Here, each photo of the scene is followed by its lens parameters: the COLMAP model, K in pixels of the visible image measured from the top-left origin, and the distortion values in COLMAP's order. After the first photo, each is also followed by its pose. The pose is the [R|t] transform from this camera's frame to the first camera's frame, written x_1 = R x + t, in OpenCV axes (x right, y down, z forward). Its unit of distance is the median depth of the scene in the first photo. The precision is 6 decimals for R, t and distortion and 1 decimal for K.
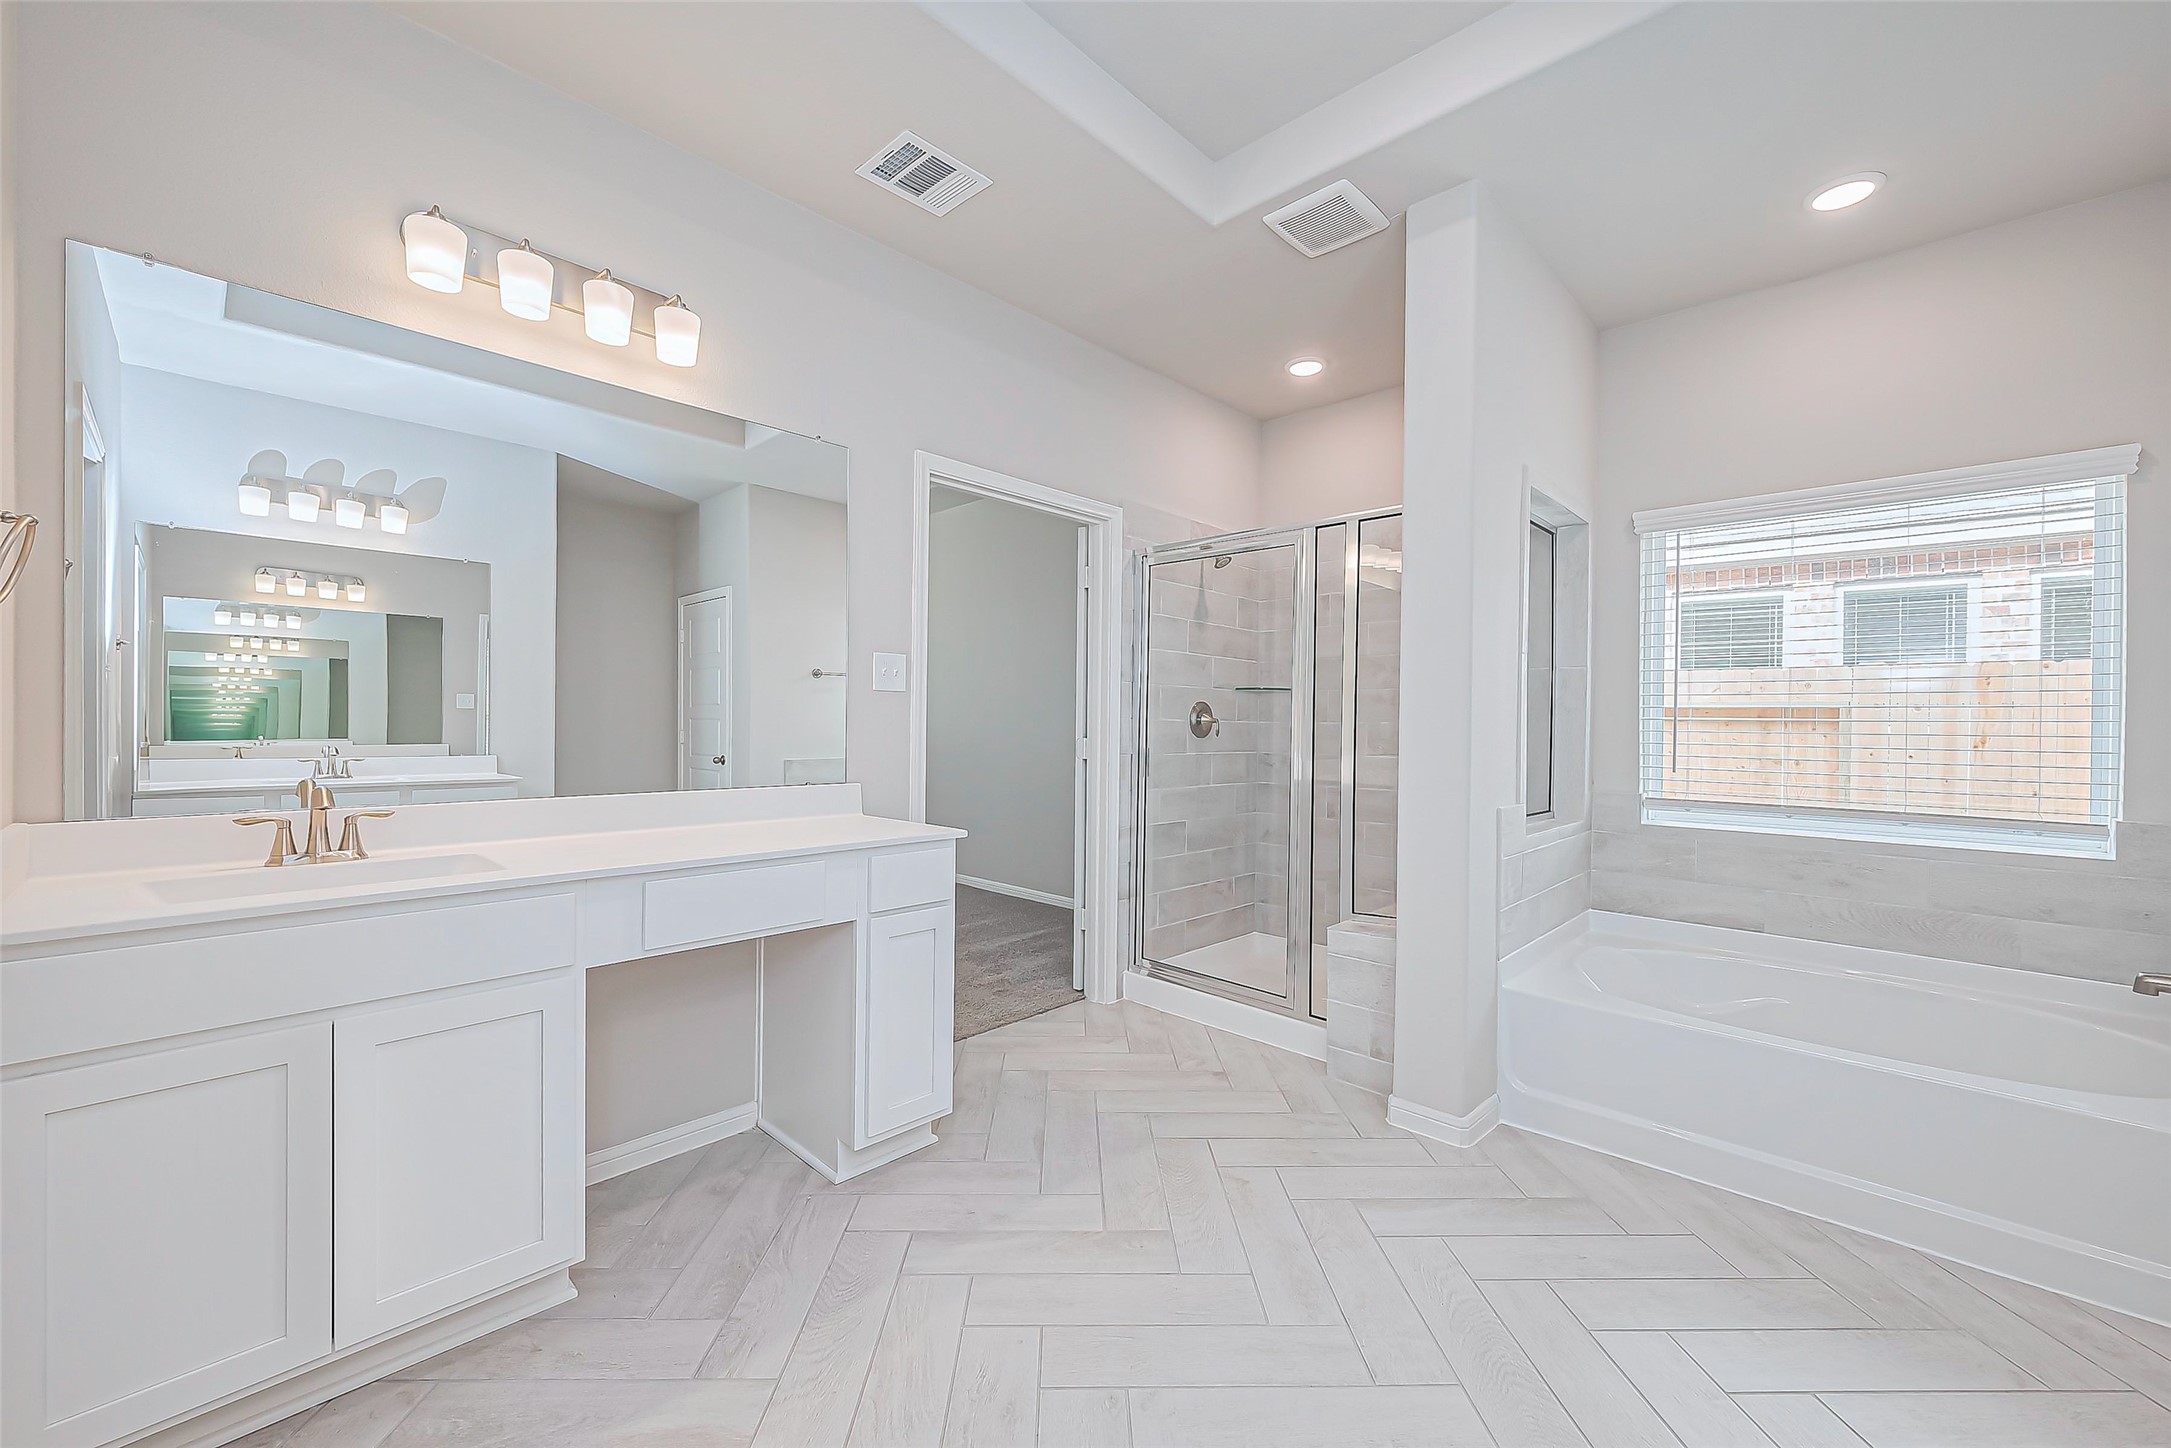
lens RADIAL K [[858.9, 0, 1088.7], [0, 858.9, 722.4], [0, 0, 1]] dist [0.000858, 0.000371]
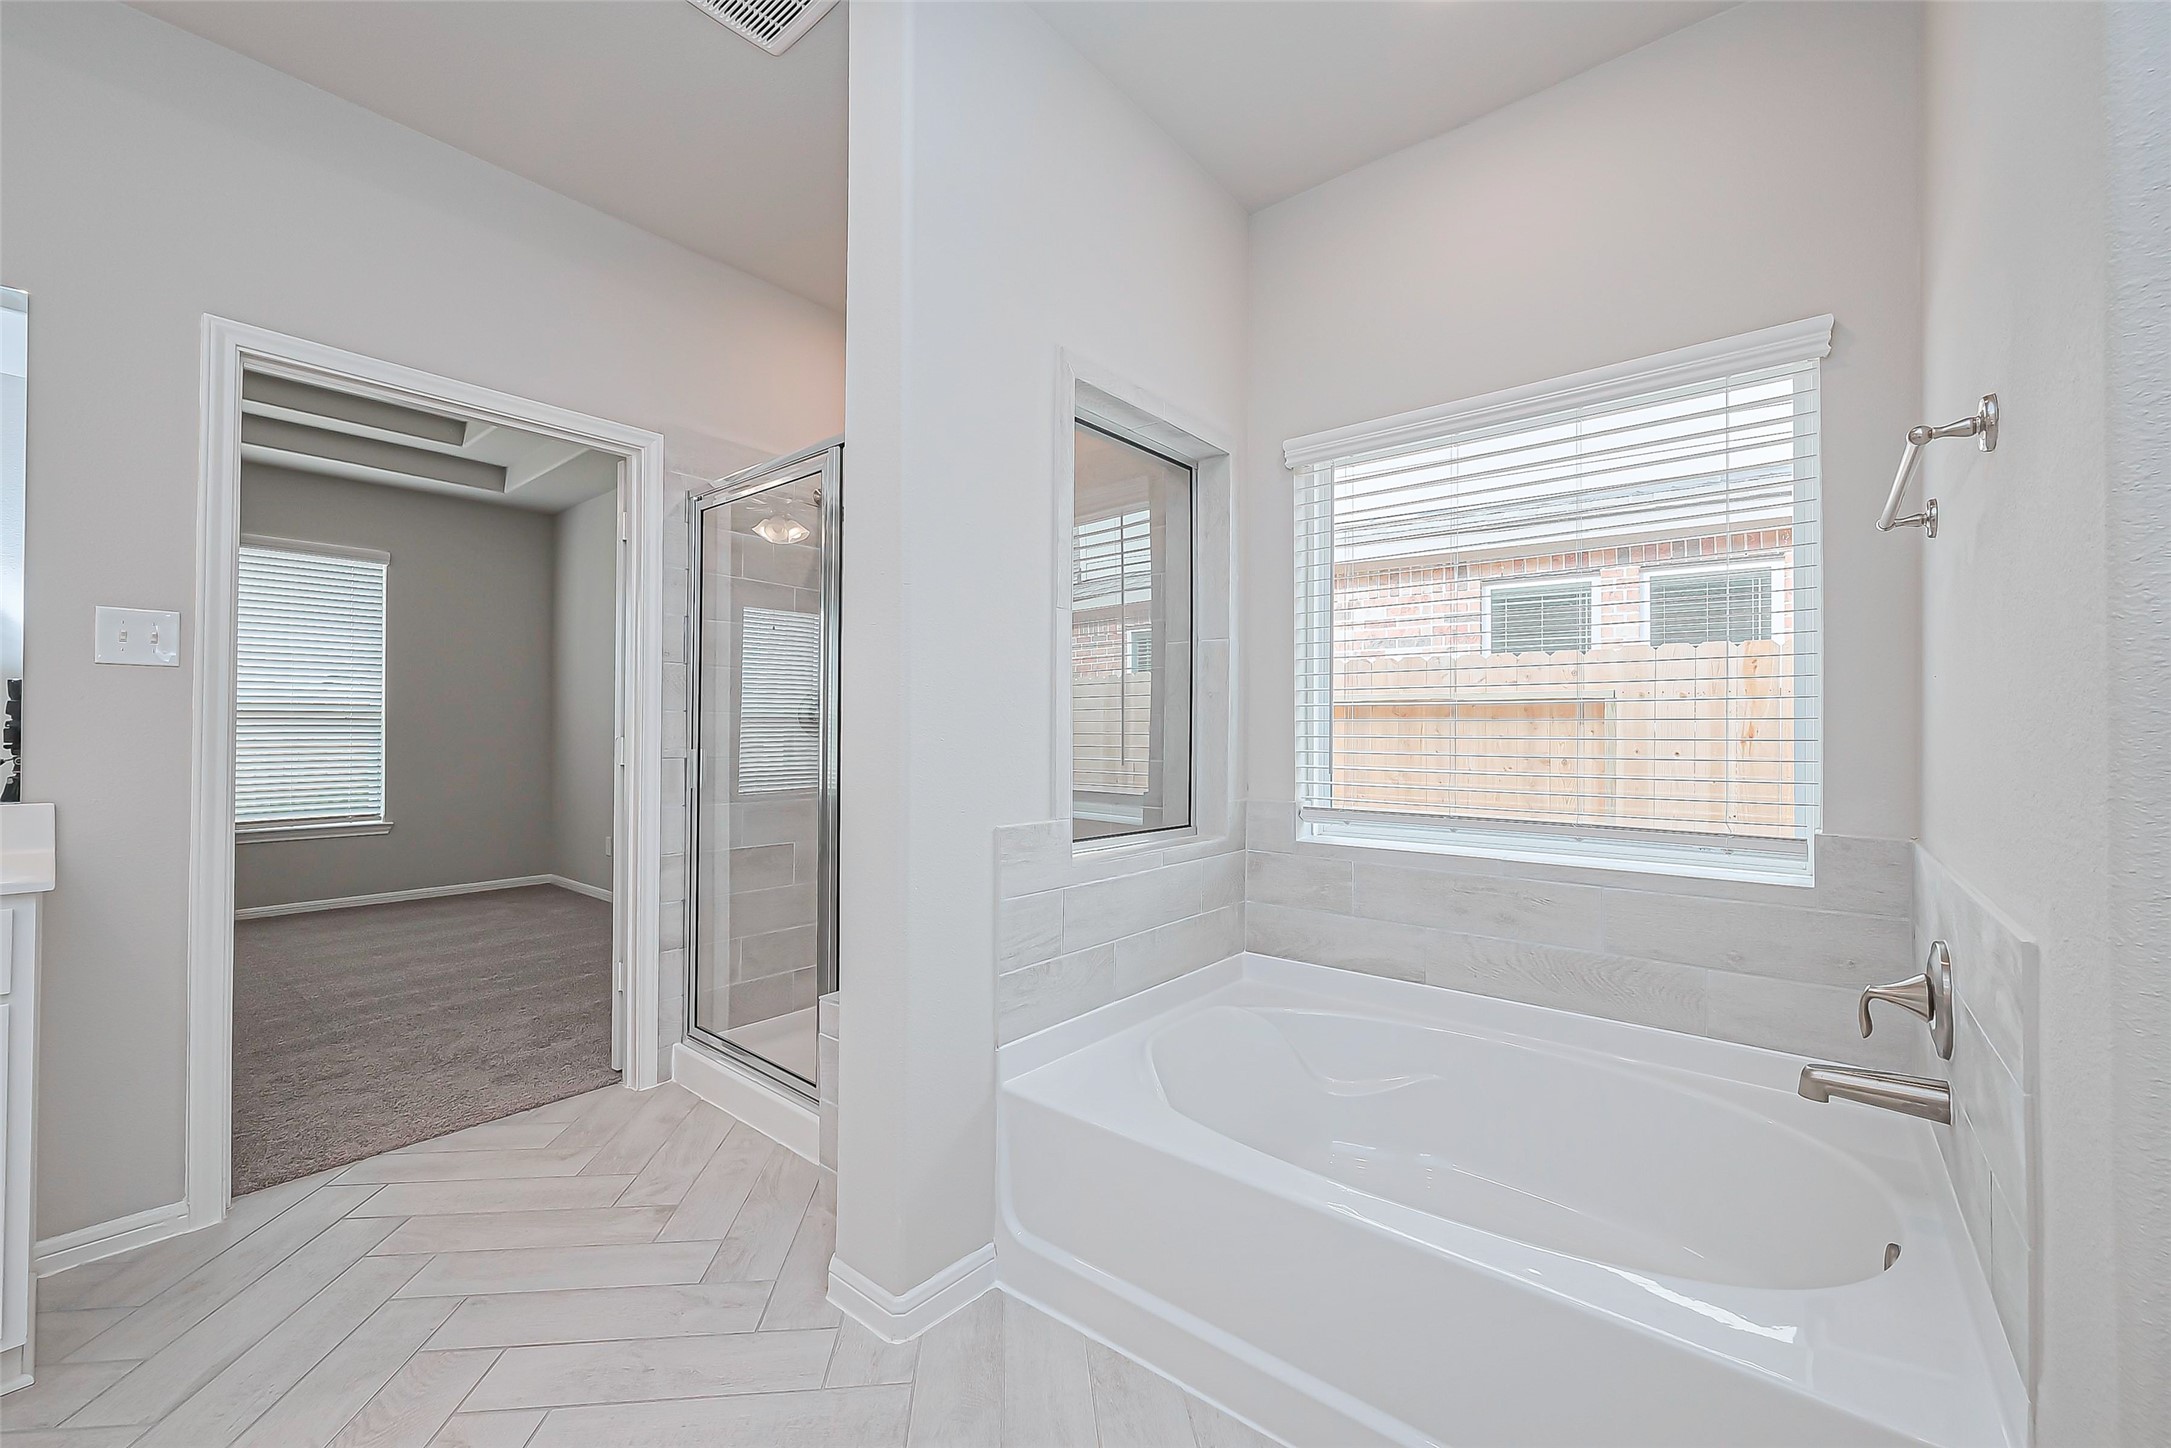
lens RADIAL K [[858.9, 0, 1088.4], [0, 858.9, 723.8], [0, 0, 1]] dist [0.000858, 0.000371]
pose [[0.997402, -0.006316, 0.071753, 0.433872], [0.006977, 0.999935, -0.008965, 0.019556], [-0.071692, 0.009443, 0.997382, 0.260593]]
